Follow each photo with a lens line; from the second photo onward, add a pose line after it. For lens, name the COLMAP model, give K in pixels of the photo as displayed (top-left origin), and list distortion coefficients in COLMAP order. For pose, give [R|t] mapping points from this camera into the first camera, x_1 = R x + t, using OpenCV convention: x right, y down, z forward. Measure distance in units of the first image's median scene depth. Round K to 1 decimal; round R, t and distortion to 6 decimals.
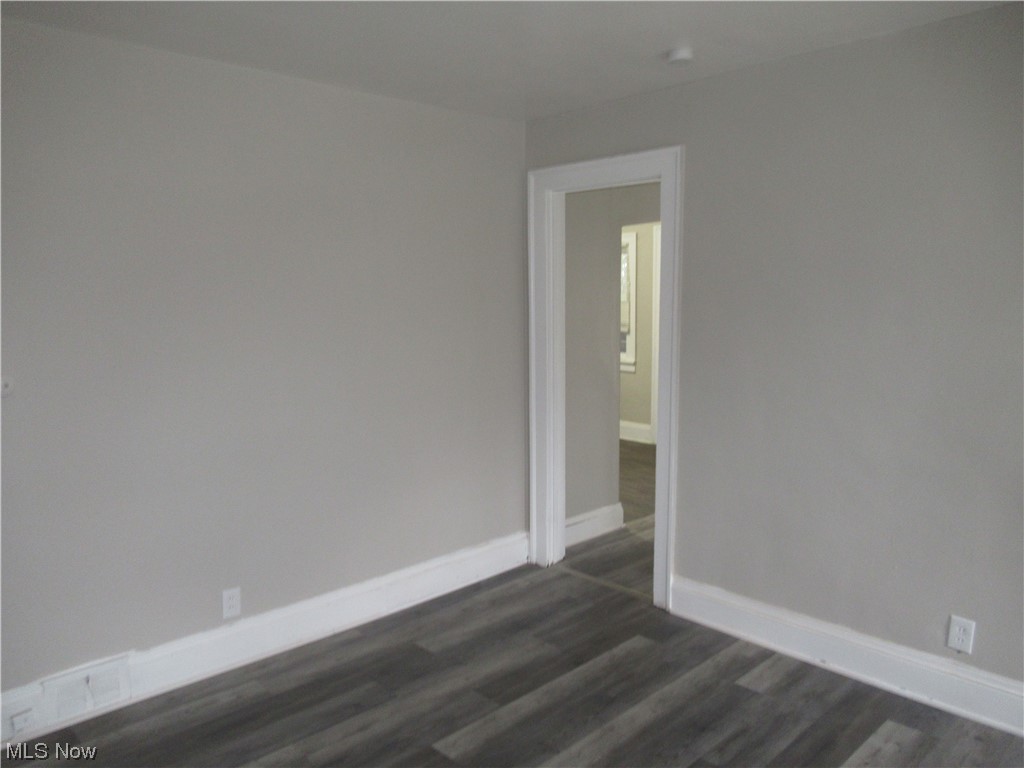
lens RADIAL K [[765.8, 0, 512.0], [0, 765.8, 384.0], [0, 0, 1]] dist [0.001396, 0.004792]
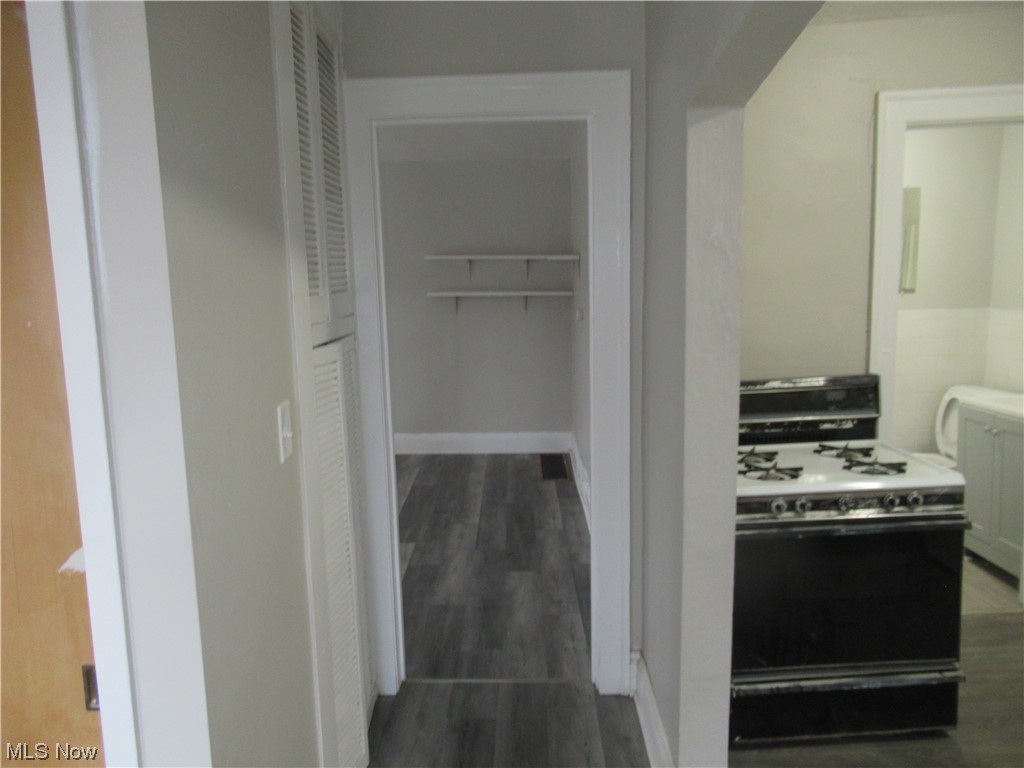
lens RADIAL K [[780.0, 0, 512.0], [0, 780.0, 384.0], [0, 0, 1]] dist [-0.002380, -0.001283]
pose [[-0.702731, 0.124384, -0.700498, 0.781040], [-0.057757, 0.971375, 0.230423, -0.236438], [0.709107, 0.202385, -0.675431, 1.943559]]
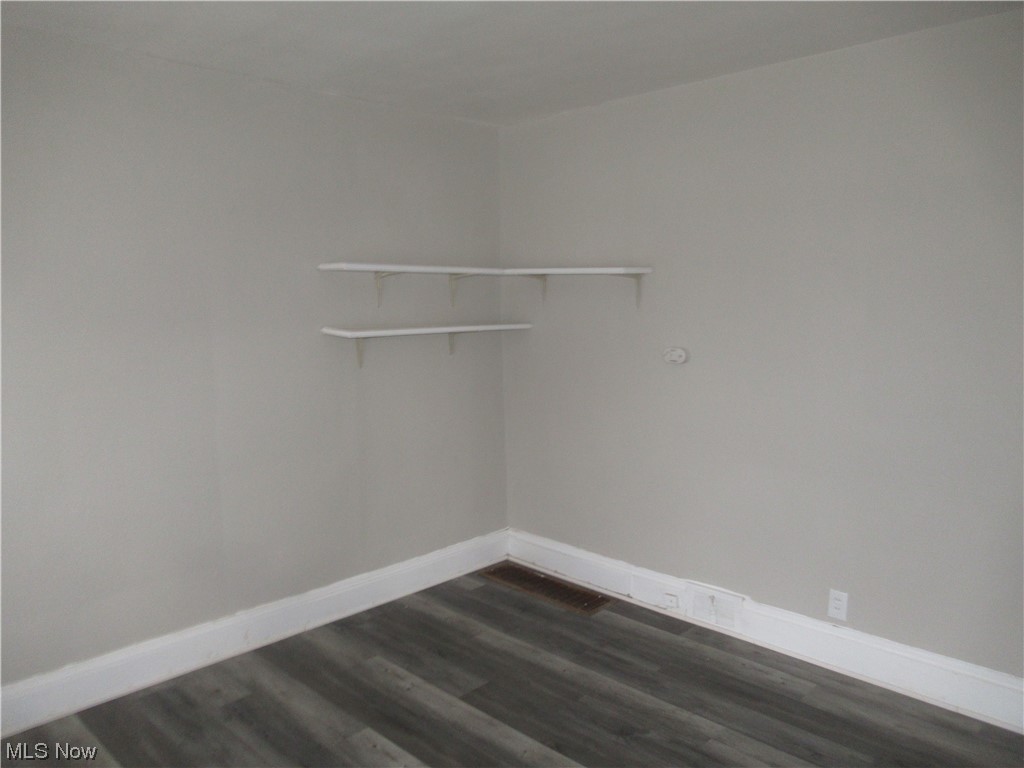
lens RADIAL K [[765.8, 0, 512.0], [0, 765.8, 384.0], [0, 0, 1]] dist [0.001396, 0.004792]
pose [[0.047733, 0.130113, -0.990350, 0.580389], [-0.106352, 0.986506, 0.124482, -0.074410], [0.993182, 0.099383, 0.060926, 0.529656]]
